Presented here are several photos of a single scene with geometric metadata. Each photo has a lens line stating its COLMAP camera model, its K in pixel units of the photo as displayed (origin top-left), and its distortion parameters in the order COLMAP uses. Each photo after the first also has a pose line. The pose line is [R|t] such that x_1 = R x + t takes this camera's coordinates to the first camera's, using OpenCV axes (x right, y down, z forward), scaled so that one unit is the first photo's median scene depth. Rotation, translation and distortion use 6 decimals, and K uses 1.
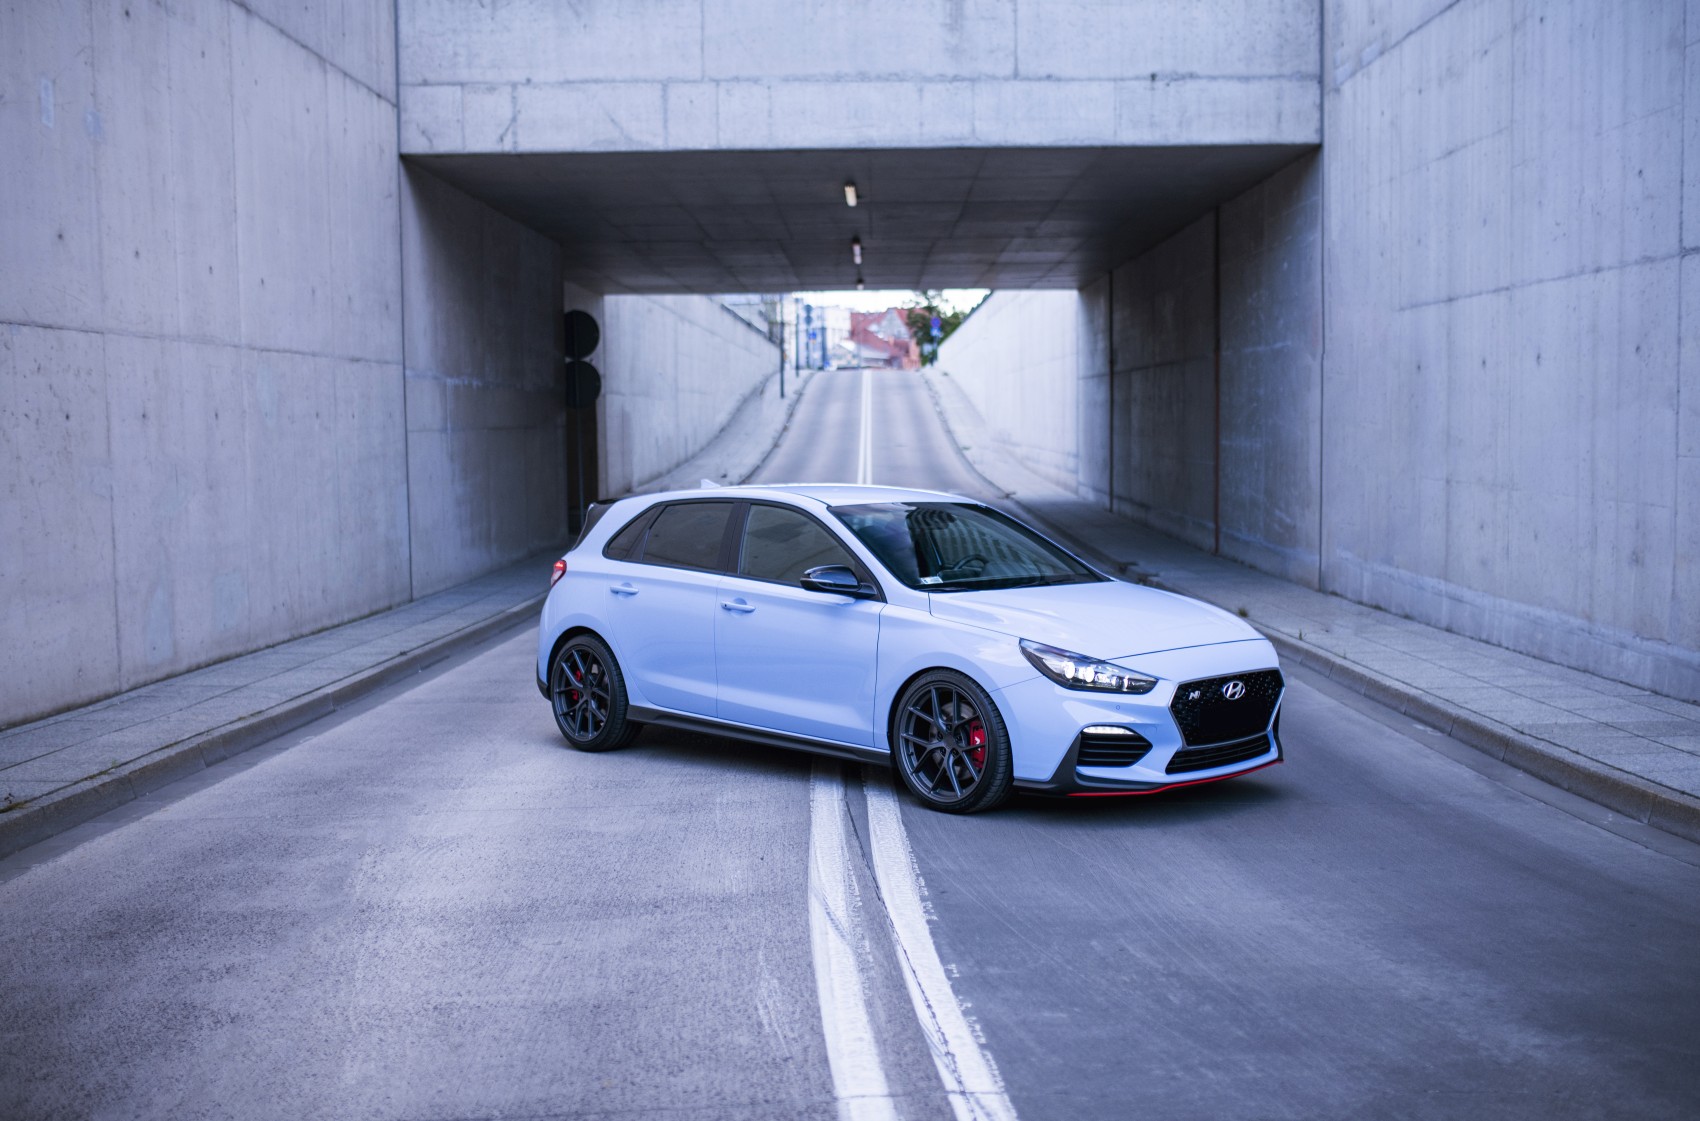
lens RADIAL K [[1708.6, 0, 855.8], [0, 1708.6, 555.8], [0, 0, 1]] dist [-0.071102, 0.122791]
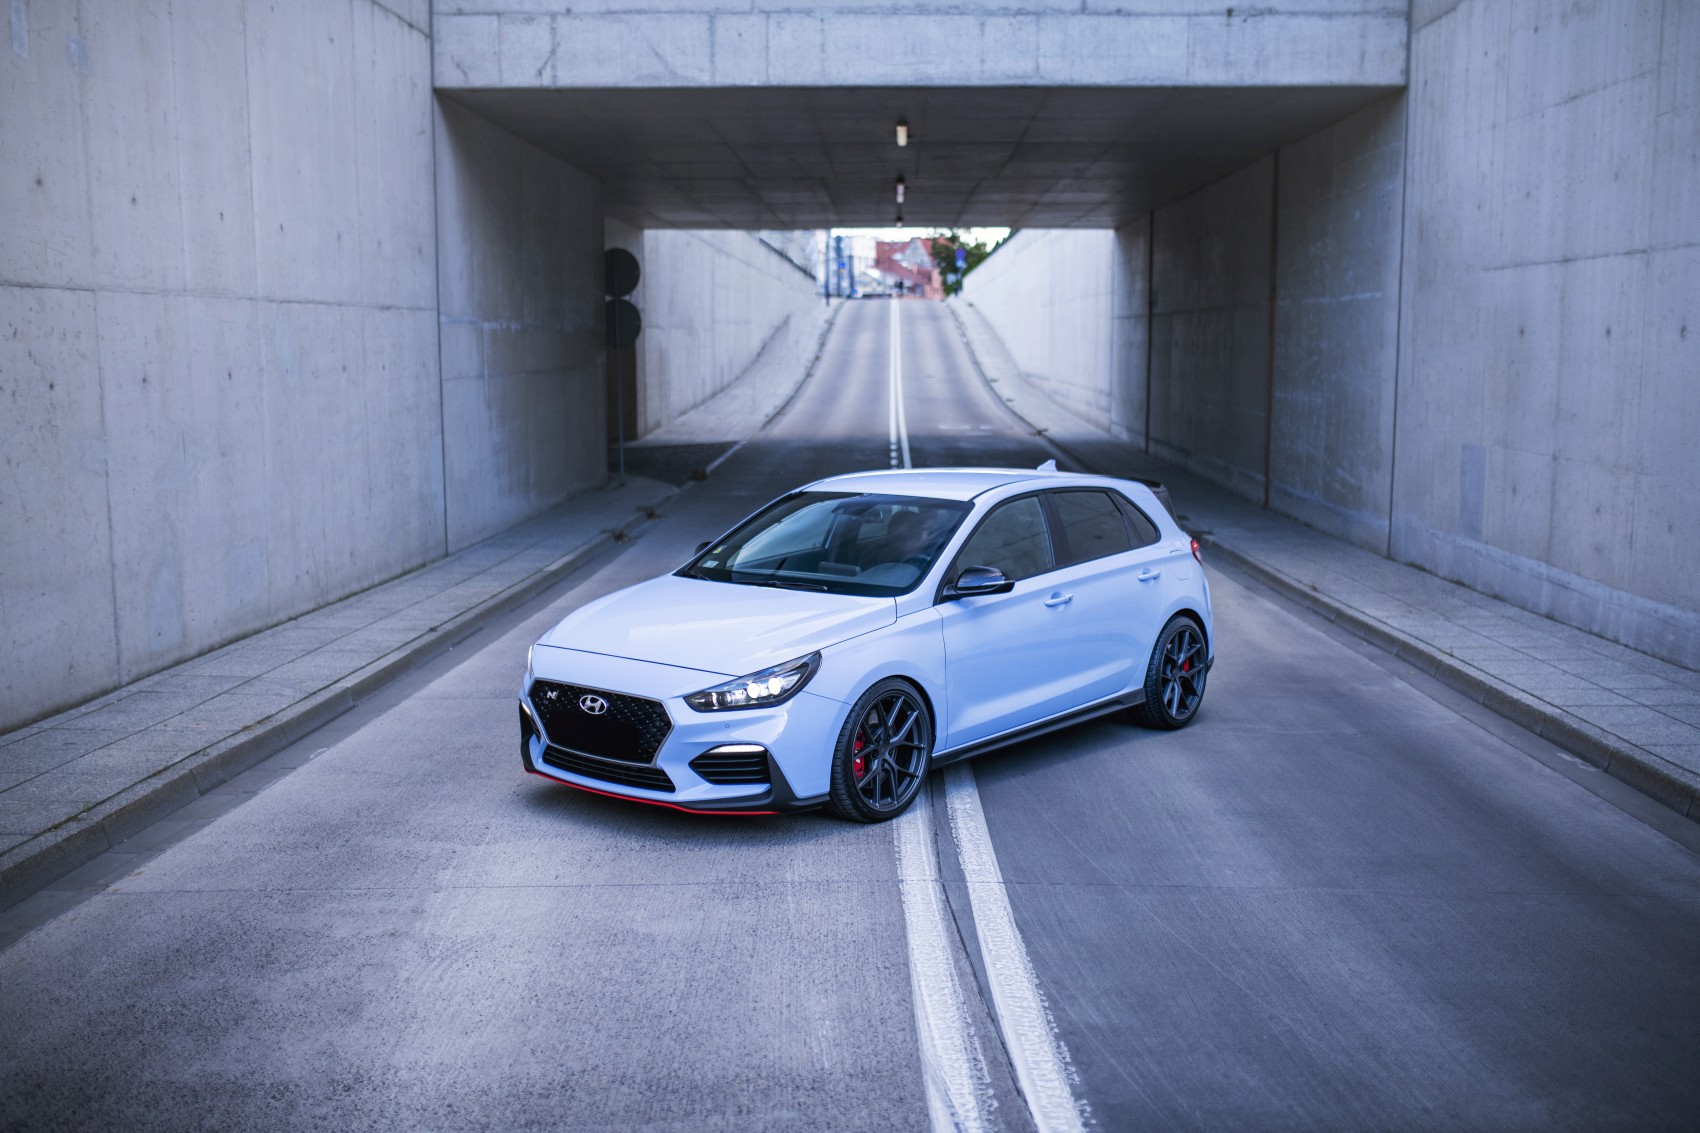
lens RADIAL K [[1611.5, 0, 850.0], [0, 1611.5, 566.5], [0, 0, 1]] dist [-0.065351, 0.103090]
pose [[0.999779, 0.013220, -0.016353, -0.016959], [-0.012248, 0.998232, 0.058163, -0.024084], [0.017093, -0.057950, 0.998173, 0.093431]]
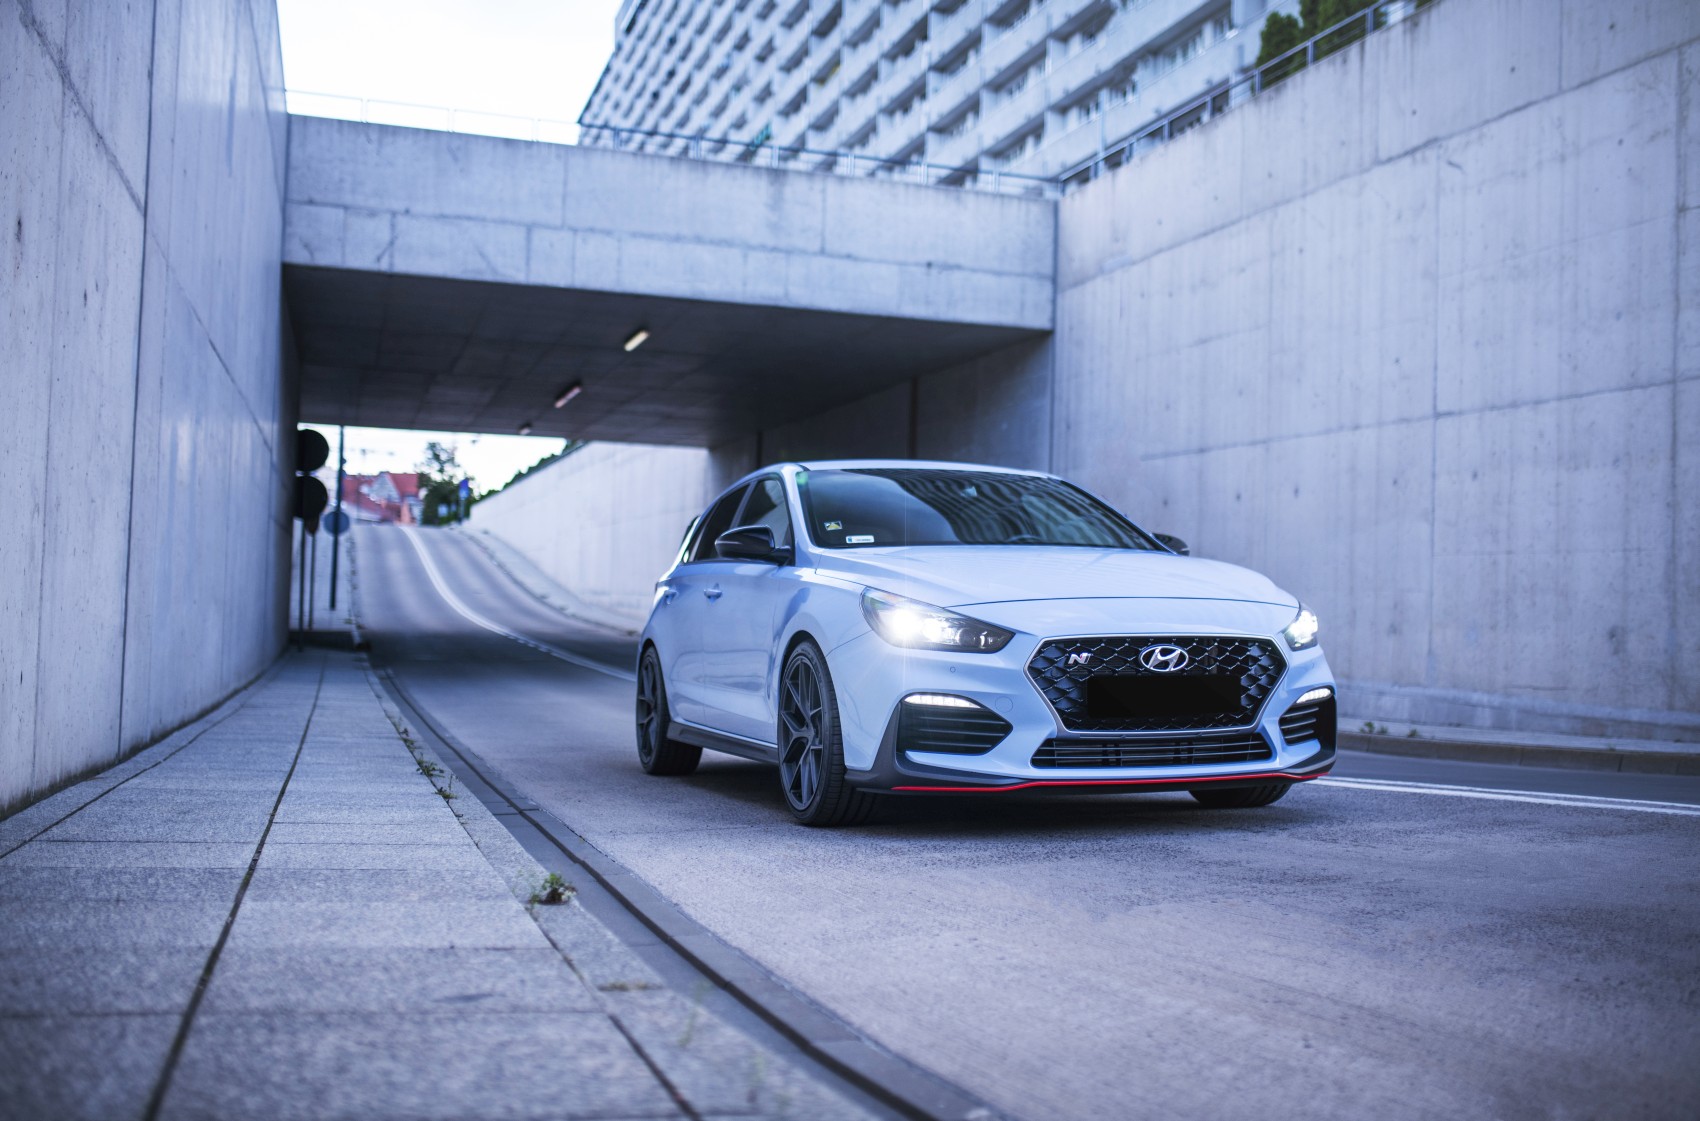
lens RADIAL K [[1637.1, 0, 850.0], [0, 1637.1, 560.5], [0, 0, 1]] dist [-0.065060, 0.102380]
pose [[0.952353, 0.050476, 0.300792, -0.227054], [-0.020512, 0.994577, -0.101957, 0.054684], [-0.304308, 0.090929, 0.948224, -0.091111]]
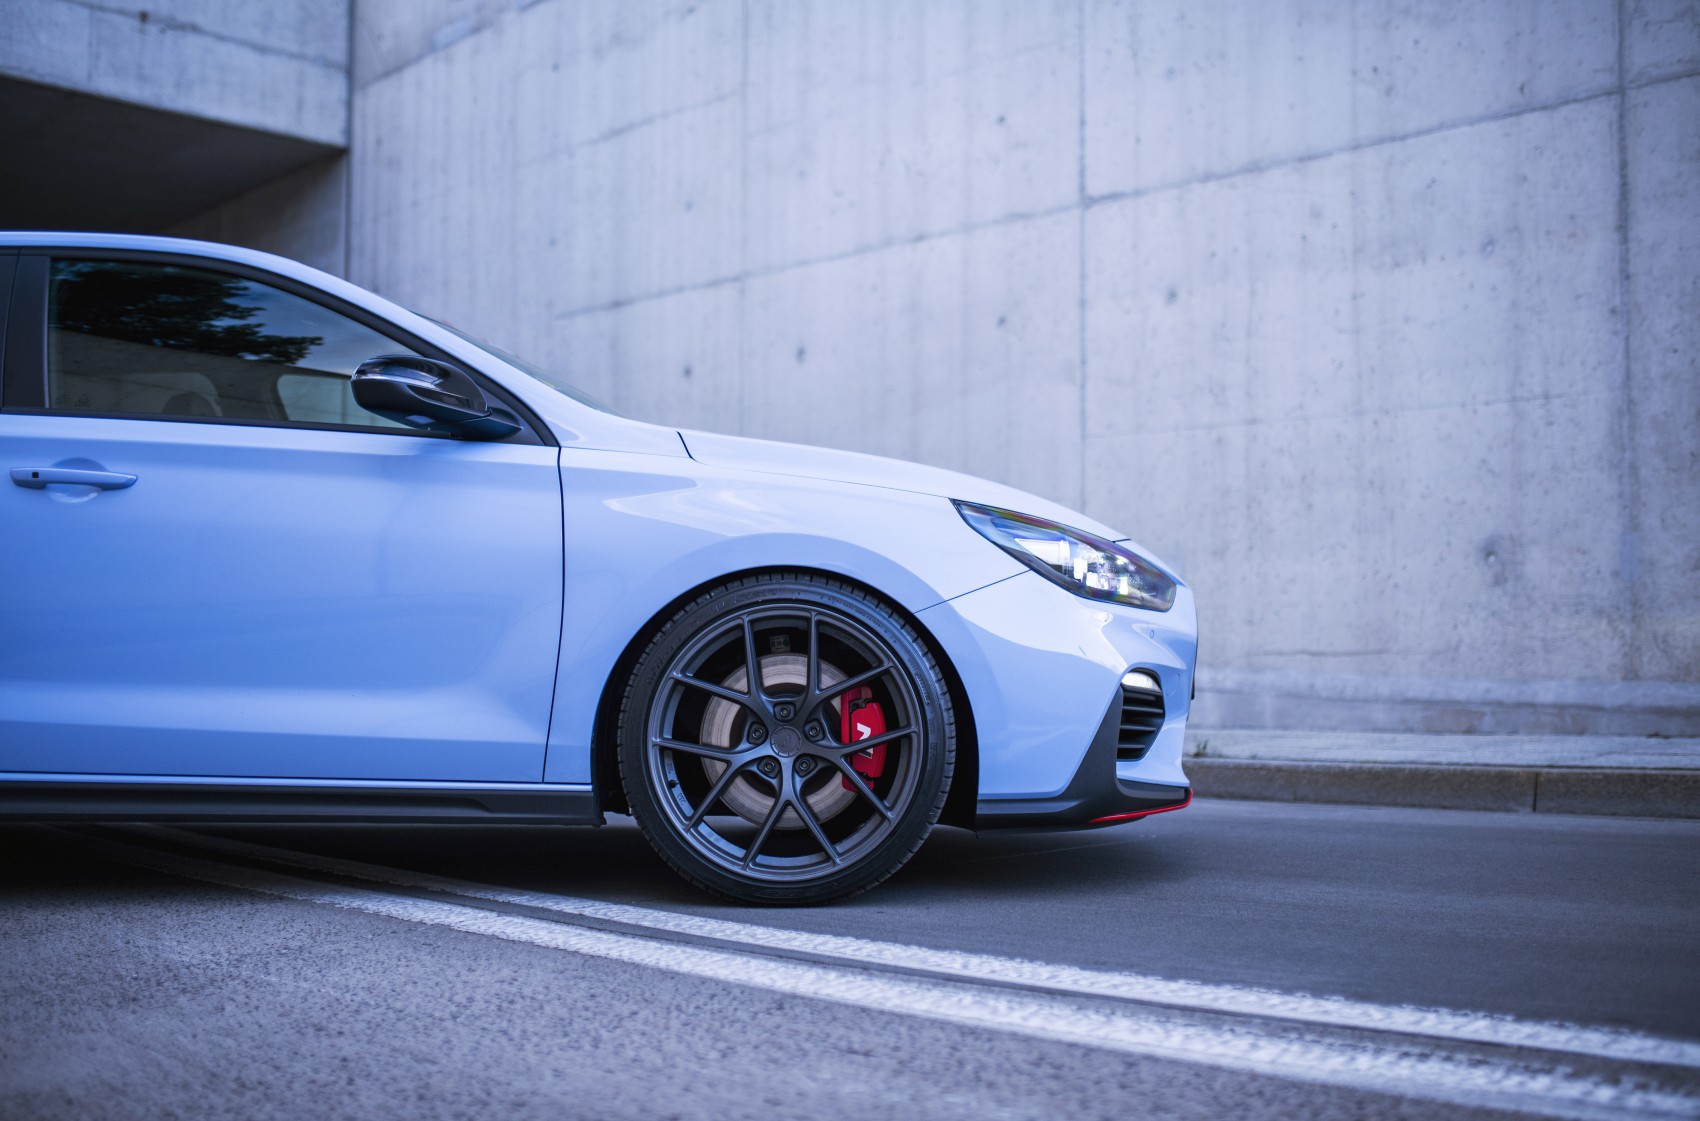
lens RADIAL K [[1637.1, 0, 850.0], [0, 1637.1, 560.5], [0, 0, 1]] dist [-0.065060, 0.102380]
pose [[0.718309, 0.038349, 0.694666, -0.093598], [0.038414, 0.994770, -0.094638, 0.042599], [-0.694662, 0.094664, 0.713080, 0.282941]]
